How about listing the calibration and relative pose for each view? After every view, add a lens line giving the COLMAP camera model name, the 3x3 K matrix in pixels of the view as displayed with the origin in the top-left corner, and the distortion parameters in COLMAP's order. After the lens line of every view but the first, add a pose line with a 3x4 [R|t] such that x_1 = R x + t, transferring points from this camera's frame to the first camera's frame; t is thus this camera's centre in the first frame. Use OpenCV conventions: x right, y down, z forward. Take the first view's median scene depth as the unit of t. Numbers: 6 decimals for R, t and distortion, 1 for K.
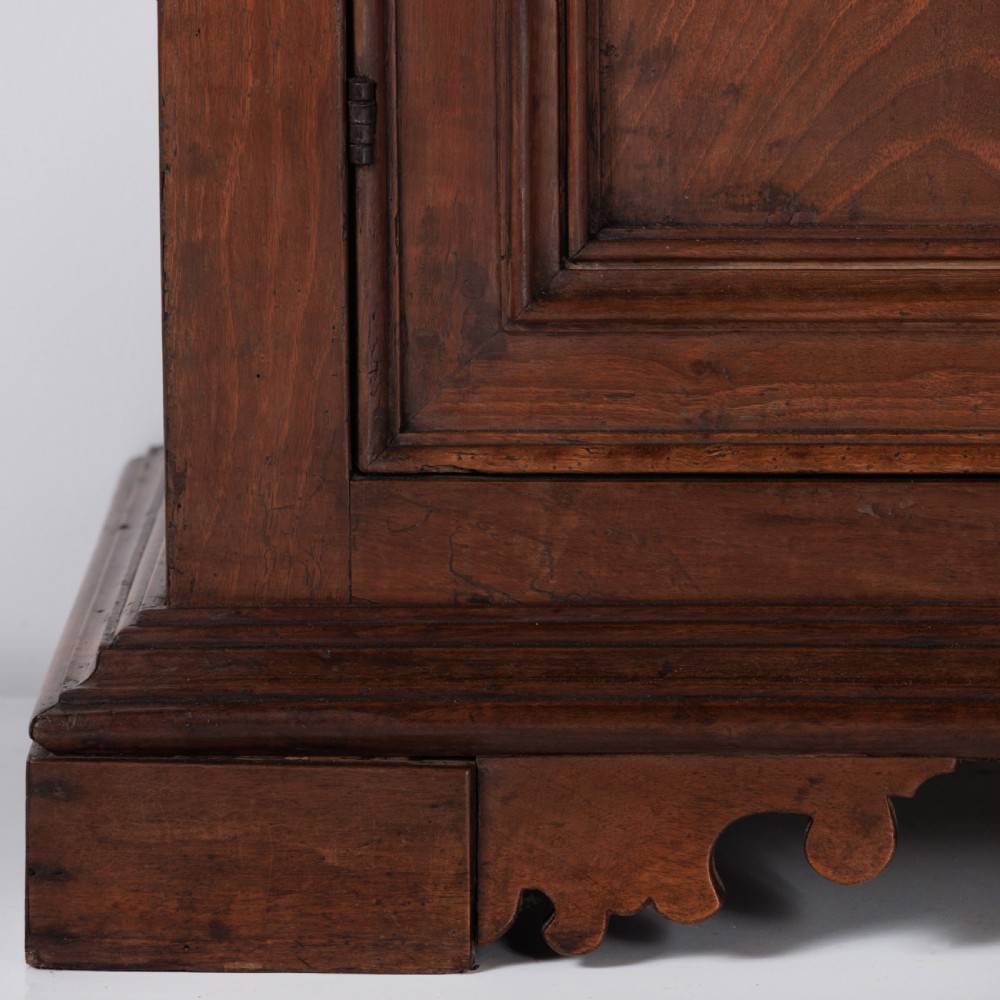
lens RADIAL K [[4588.3, 0, 502.2], [0, 4588.3, 503.4], [0, 0, 1]] dist [0.084989, 0.000000]
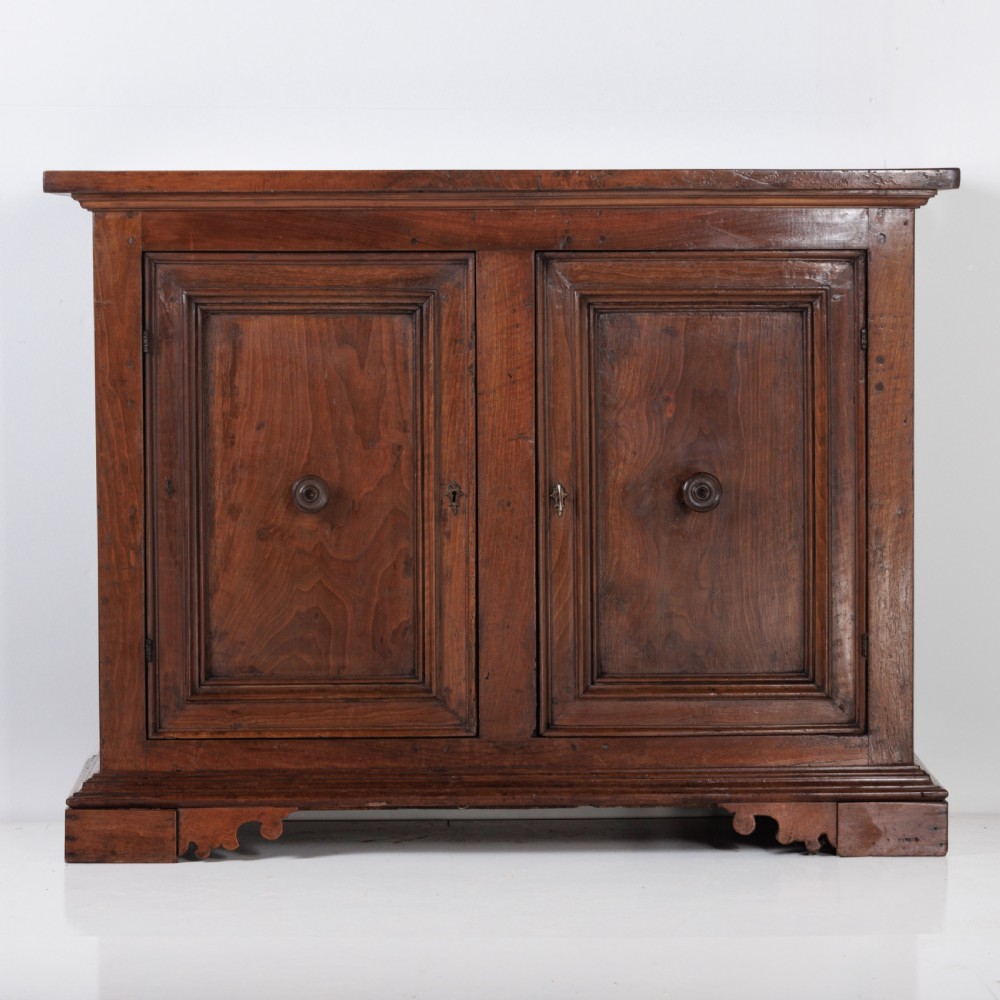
lens RADIAL K [[4588.3, 0, 448.9], [0, 4588.3, 489.3], [0, 0, 1]] dist [0.084989, 0.000000]
pose [[0.999174, -0.004226, 0.040419, 0.069556], [0.010170, 0.988935, -0.148002, 0.372684], [-0.039346, 0.148290, 0.988161, -2.988258]]
